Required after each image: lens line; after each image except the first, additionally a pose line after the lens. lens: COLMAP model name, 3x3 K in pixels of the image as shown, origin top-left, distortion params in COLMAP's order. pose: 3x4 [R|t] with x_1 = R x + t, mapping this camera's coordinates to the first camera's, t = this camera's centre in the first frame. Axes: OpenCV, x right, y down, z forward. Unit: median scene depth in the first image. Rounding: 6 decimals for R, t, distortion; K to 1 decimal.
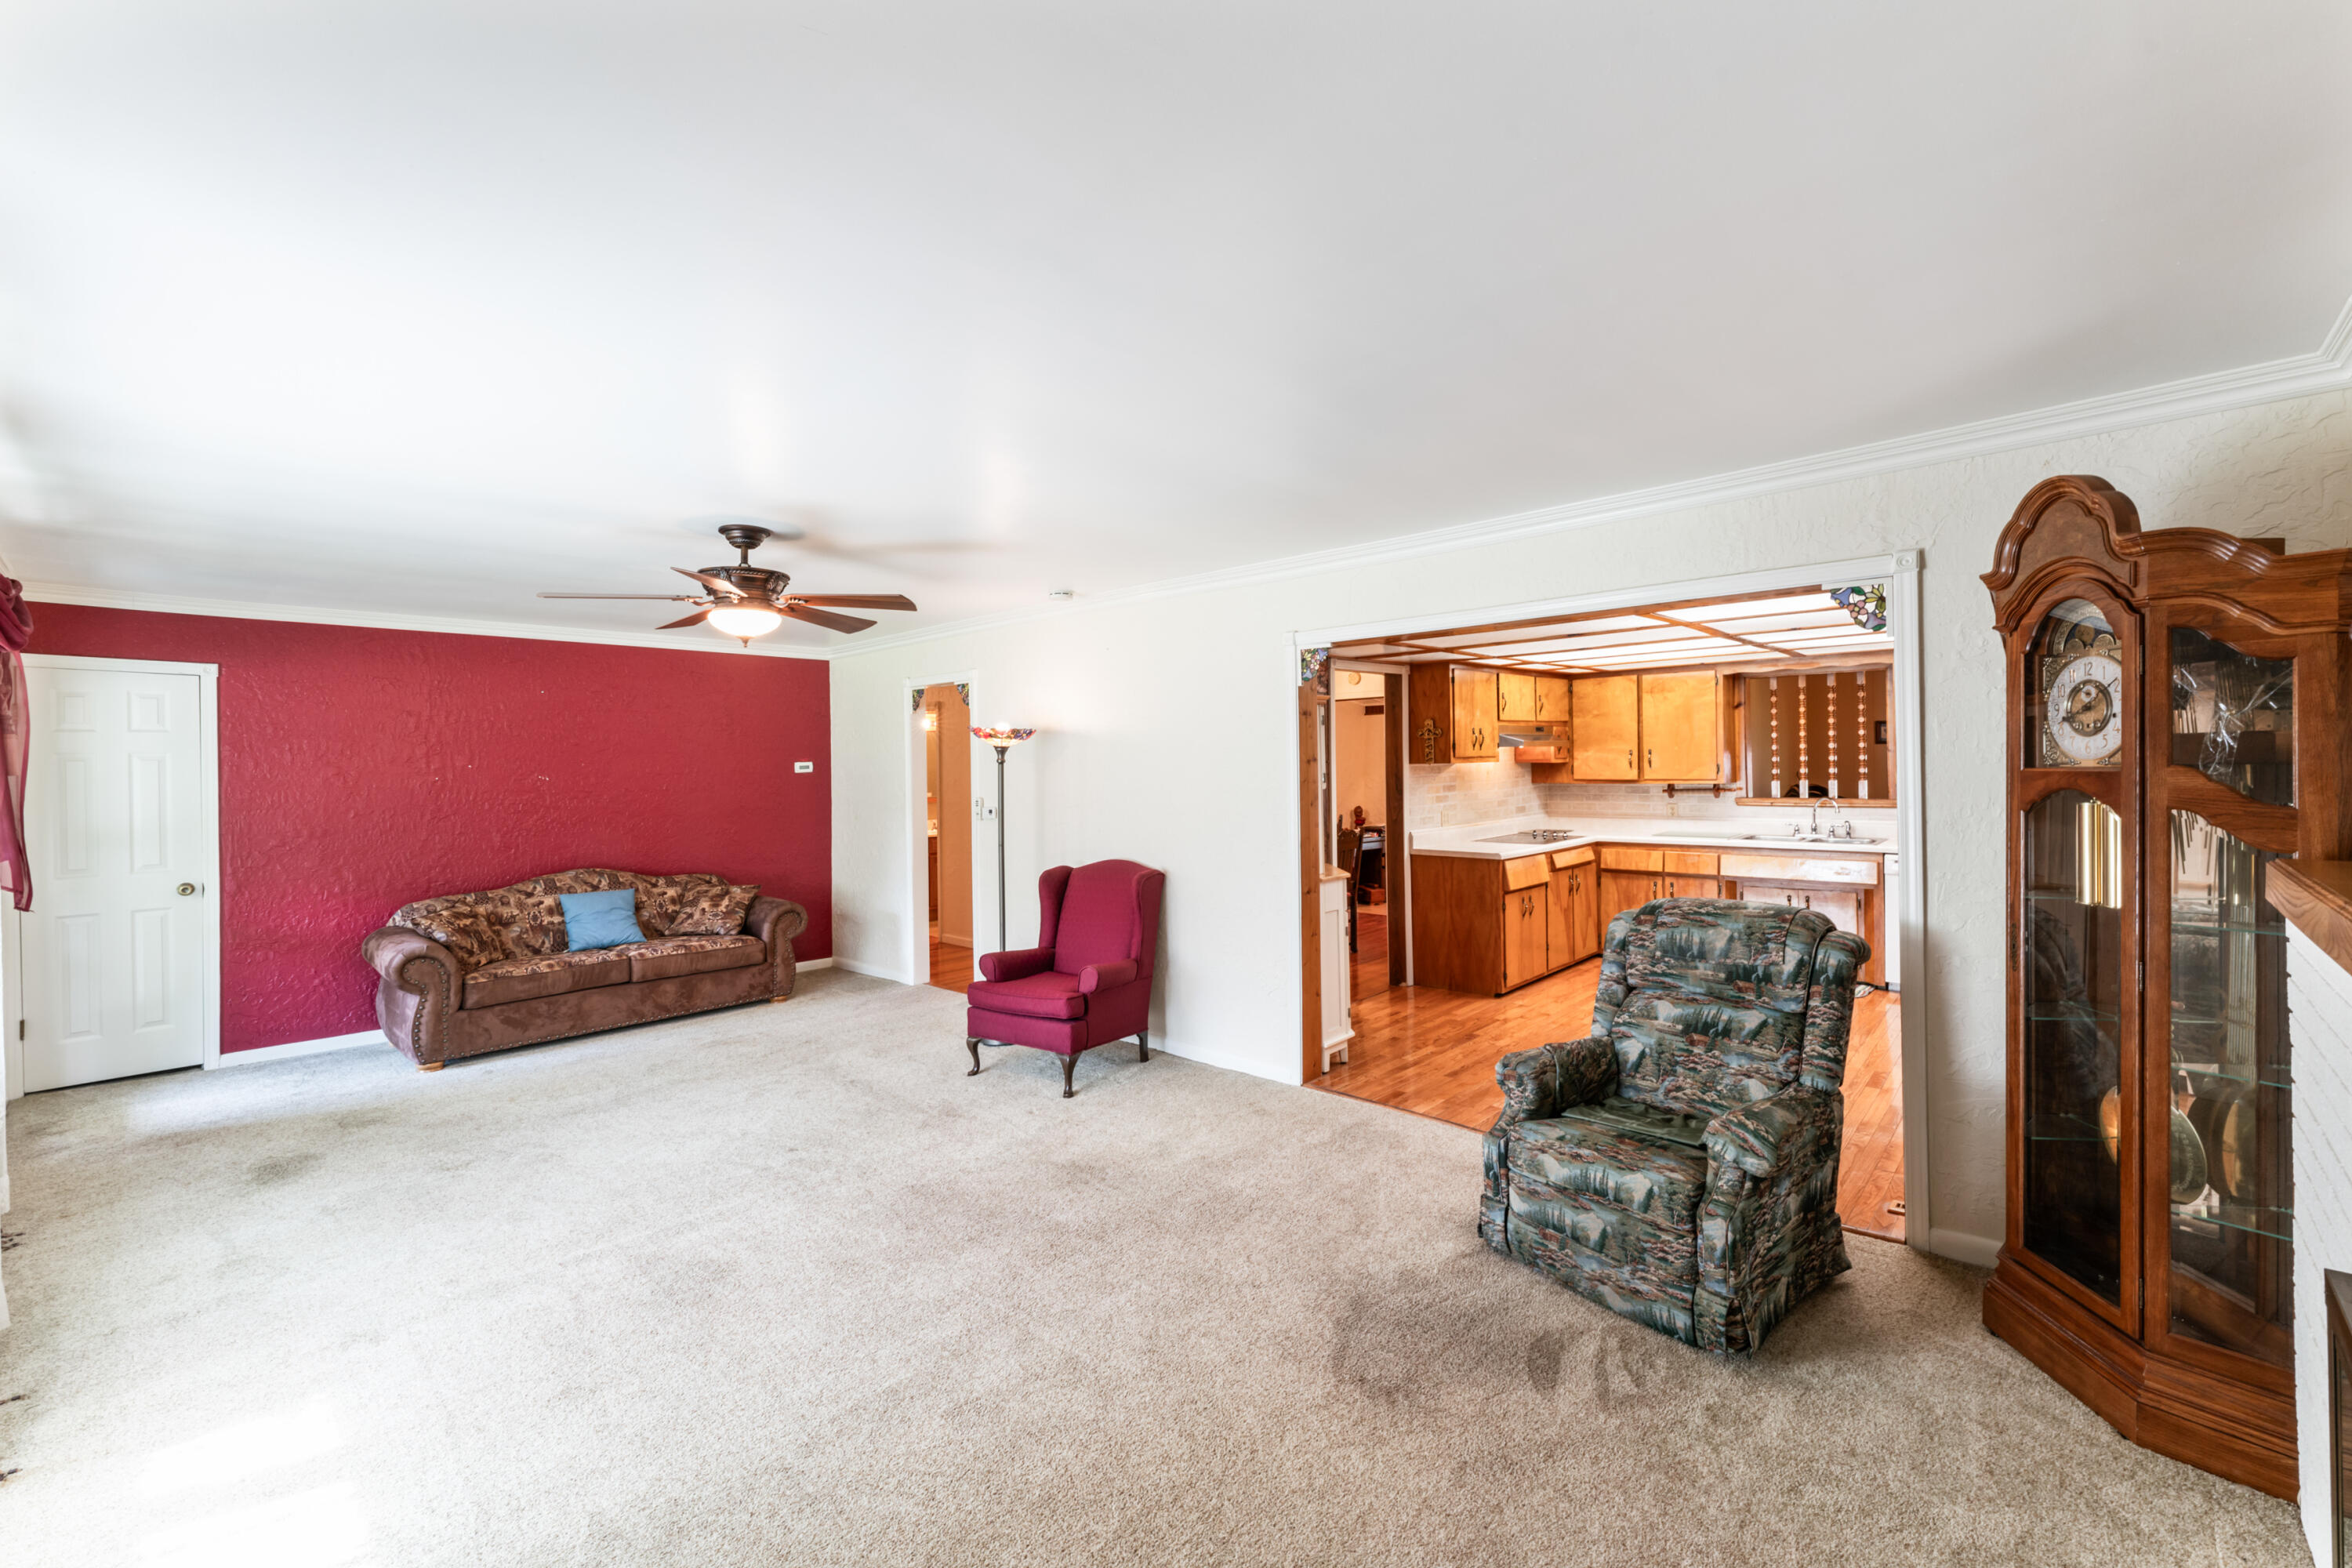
lens RADIAL K [[982.5, 0, 1185.8], [0, 982.5, 764.4], [0, 0, 1]] dist [-0.002419, -0.000416]
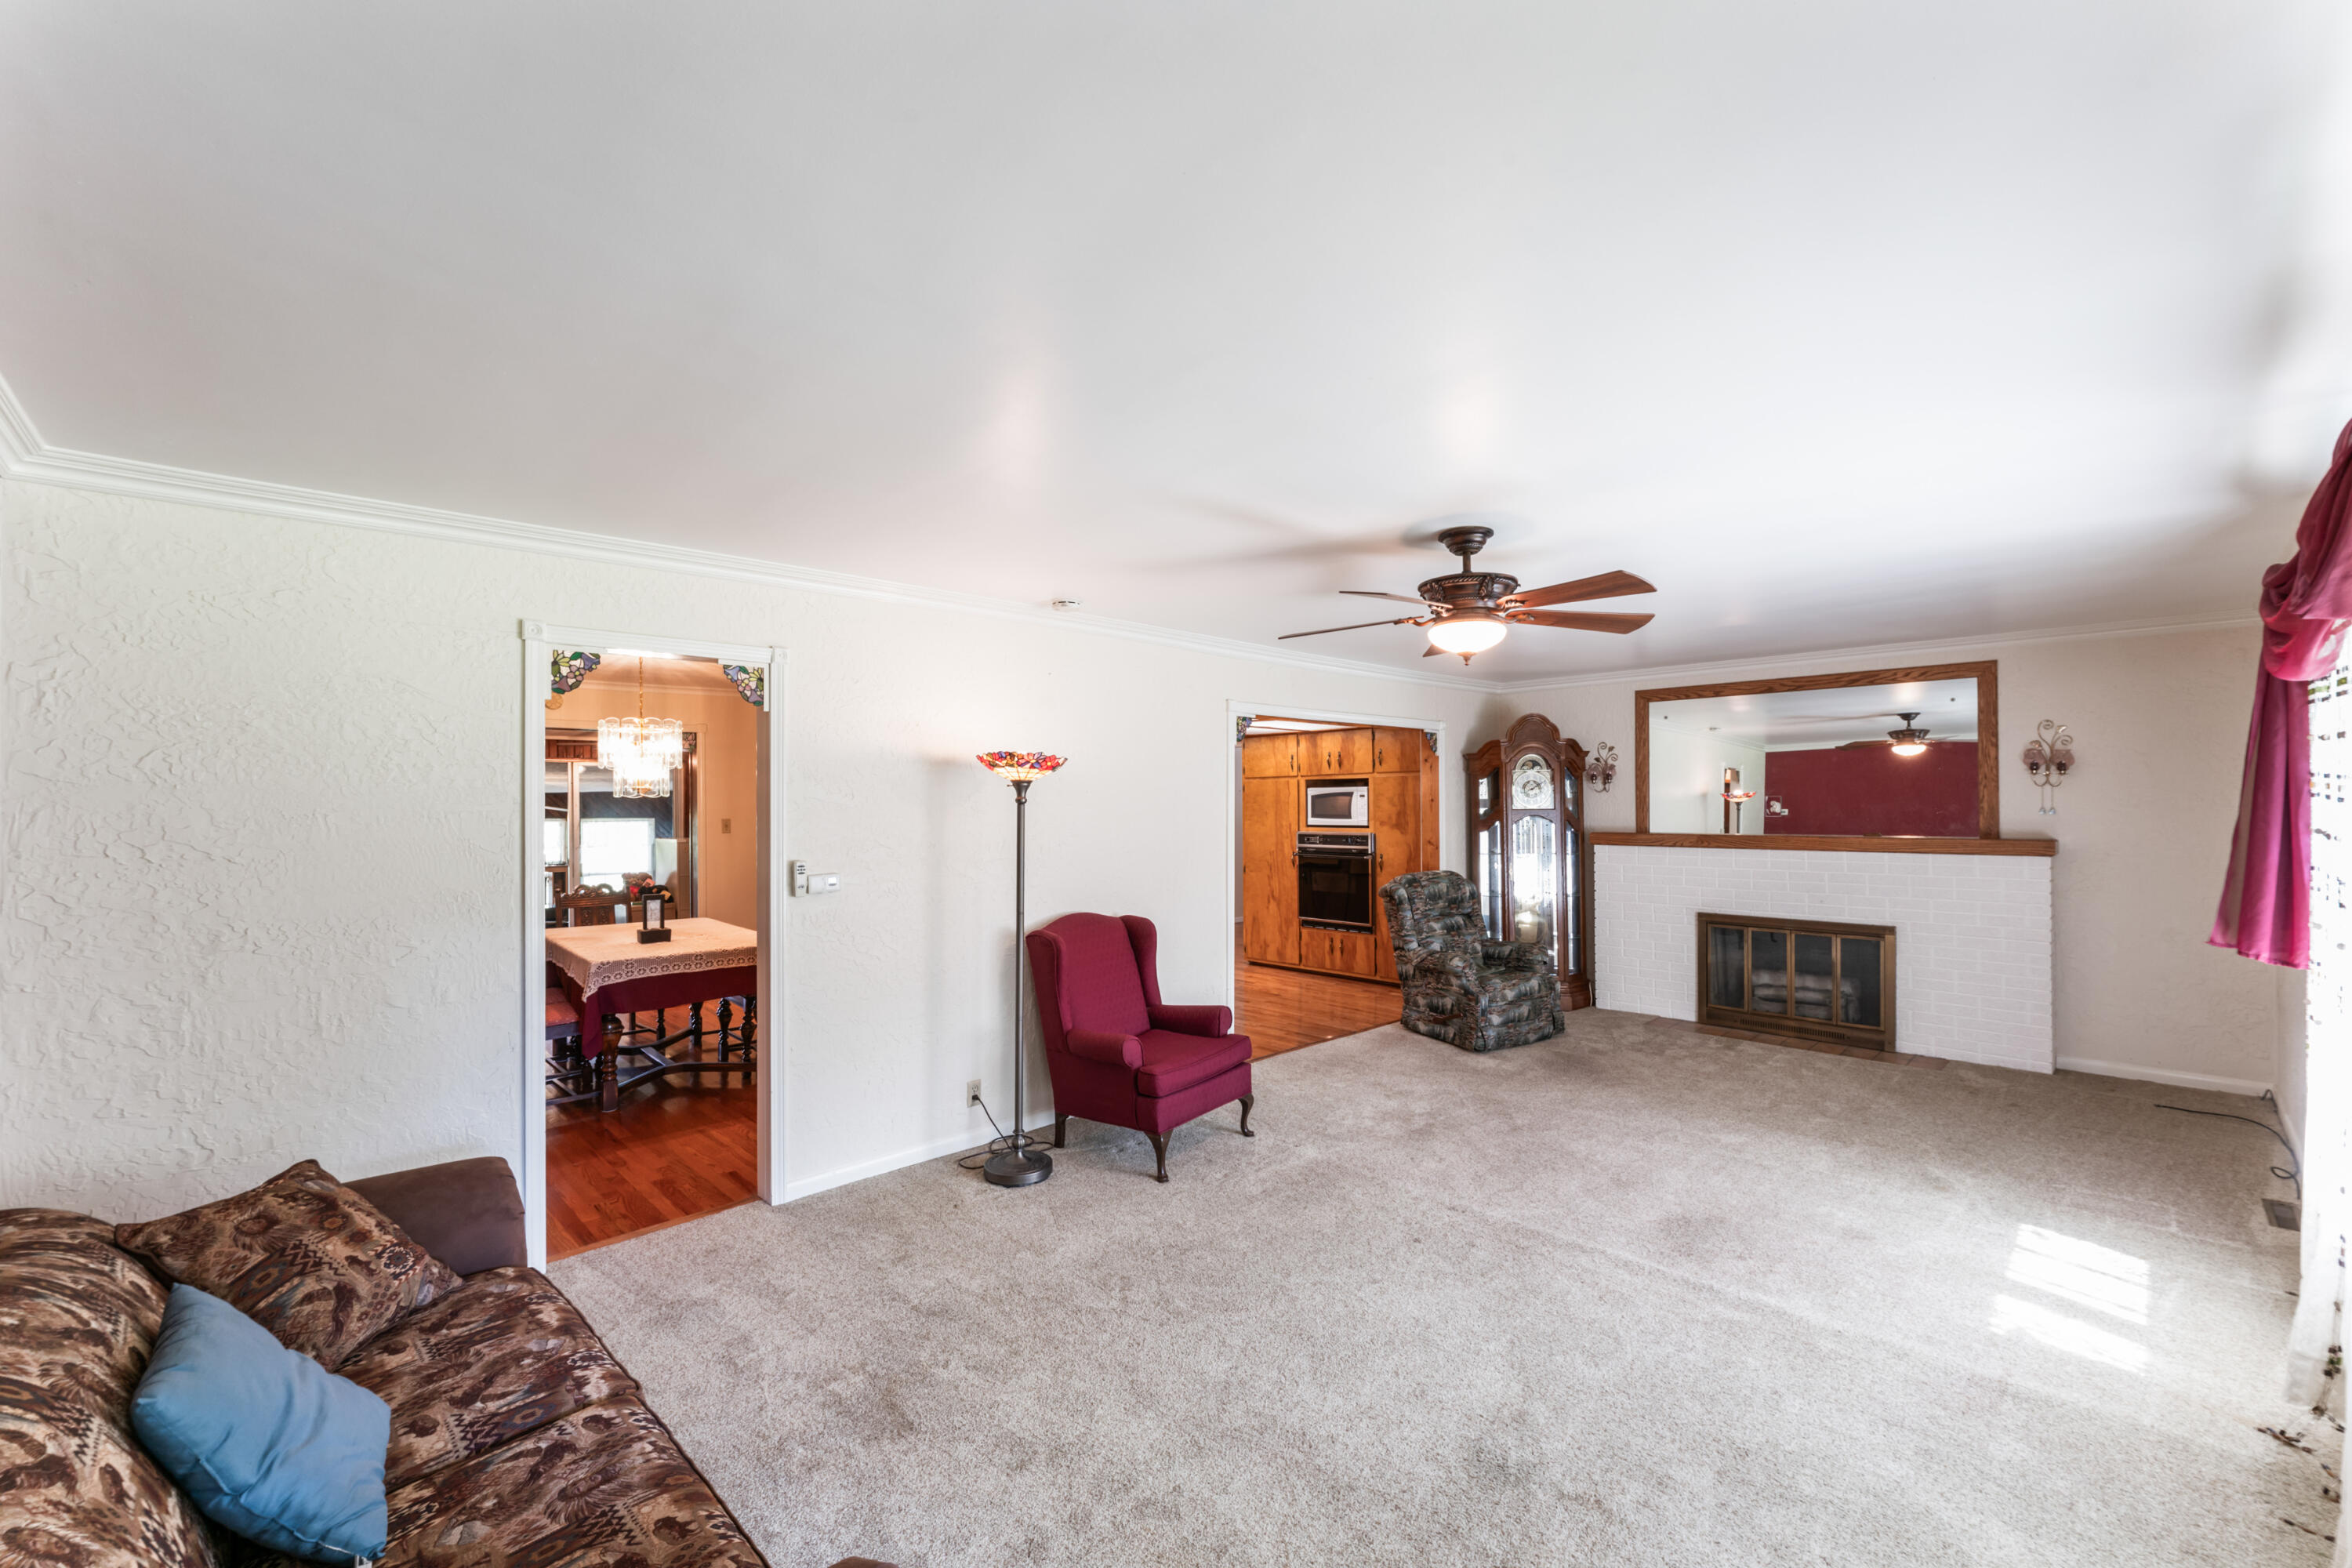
lens RADIAL K [[982.5, 0, 1174.2], [0, 982.5, 791.4], [0, 0, 1]] dist [-0.002419, -0.000416]
pose [[0.032440, 0.027587, 0.999093, -1.404721], [0.005315, 0.999600, -0.027774, 0.017497], [-0.999460, 0.006211, 0.032281, 1.289680]]
